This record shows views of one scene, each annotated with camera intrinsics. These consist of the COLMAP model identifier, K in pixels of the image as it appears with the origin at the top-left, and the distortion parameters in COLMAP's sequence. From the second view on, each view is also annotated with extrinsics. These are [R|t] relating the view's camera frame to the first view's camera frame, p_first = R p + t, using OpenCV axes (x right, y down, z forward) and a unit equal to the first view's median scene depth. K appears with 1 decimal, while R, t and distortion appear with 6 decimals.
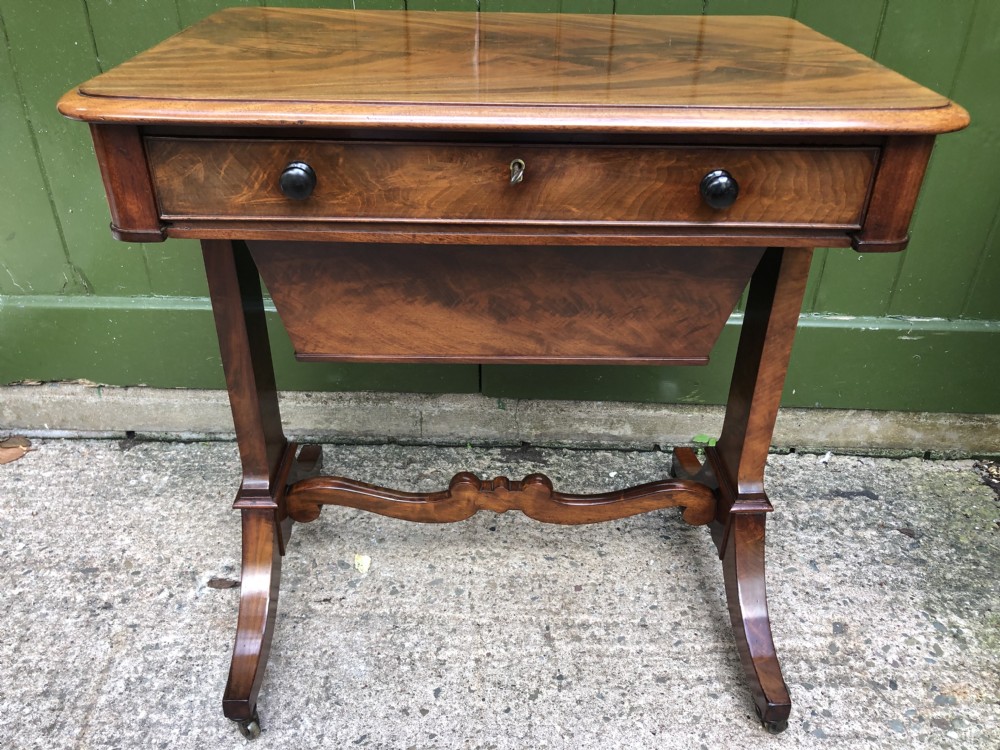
lens RADIAL K [[825.2, 0, 504.1], [0, 825.2, 365.4], [0, 0, 1]] dist [-0.008104, 0.032648]
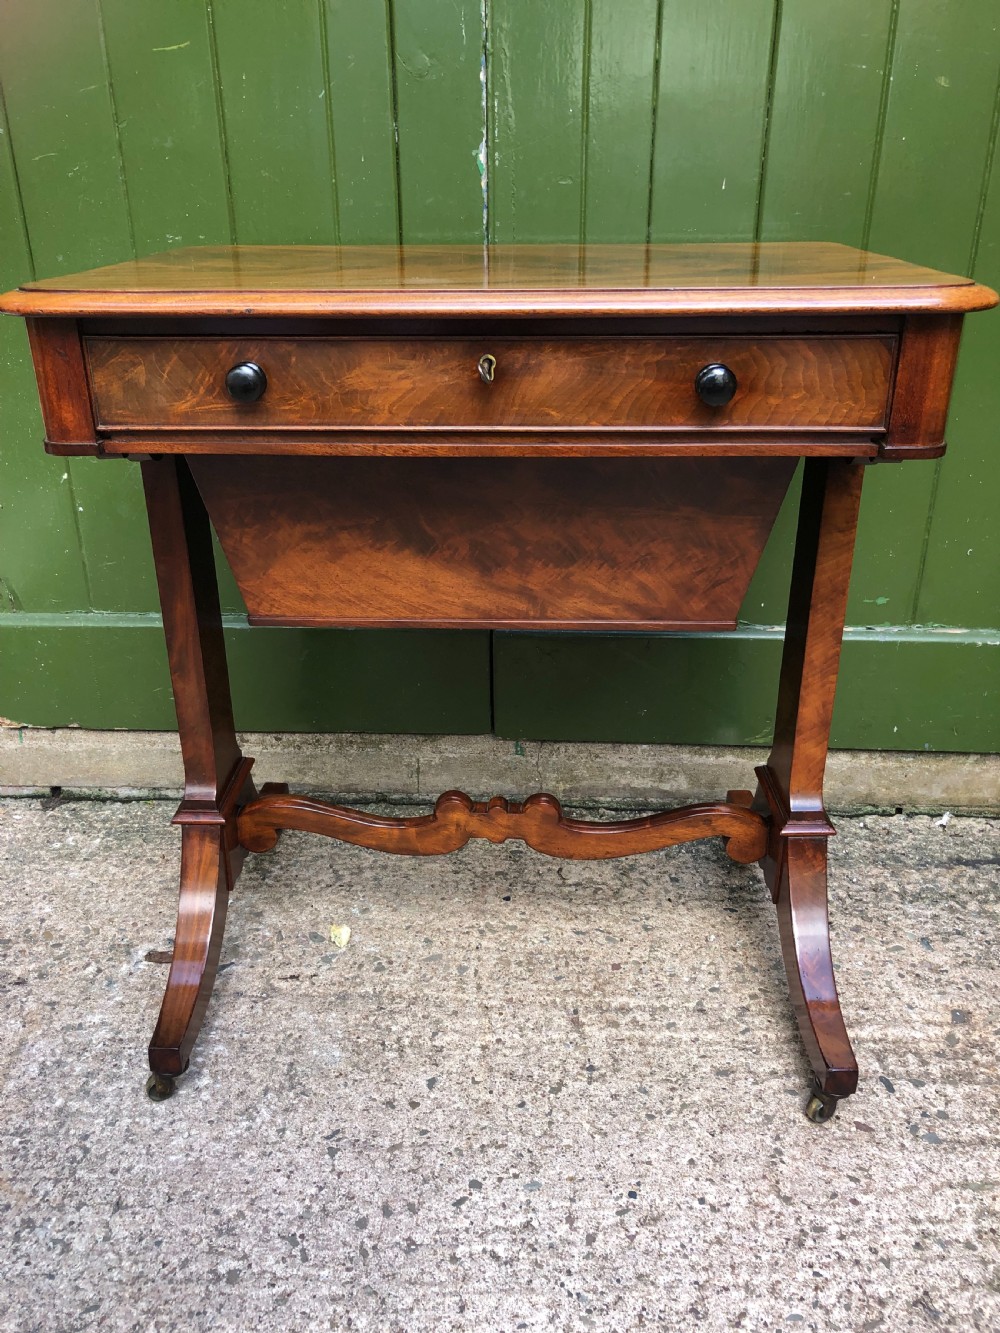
lens RADIAL K [[1100.1, 0, 490.8], [0, 1100.1, 671.0], [0, 0, 1]] dist [-0.008104, 0.032648]
pose [[0.998917, -0.005611, -0.046191, 0.021834], [0.000128, 0.993031, -0.117851, 0.117640], [0.046530, 0.117717, 0.991956, -0.062439]]
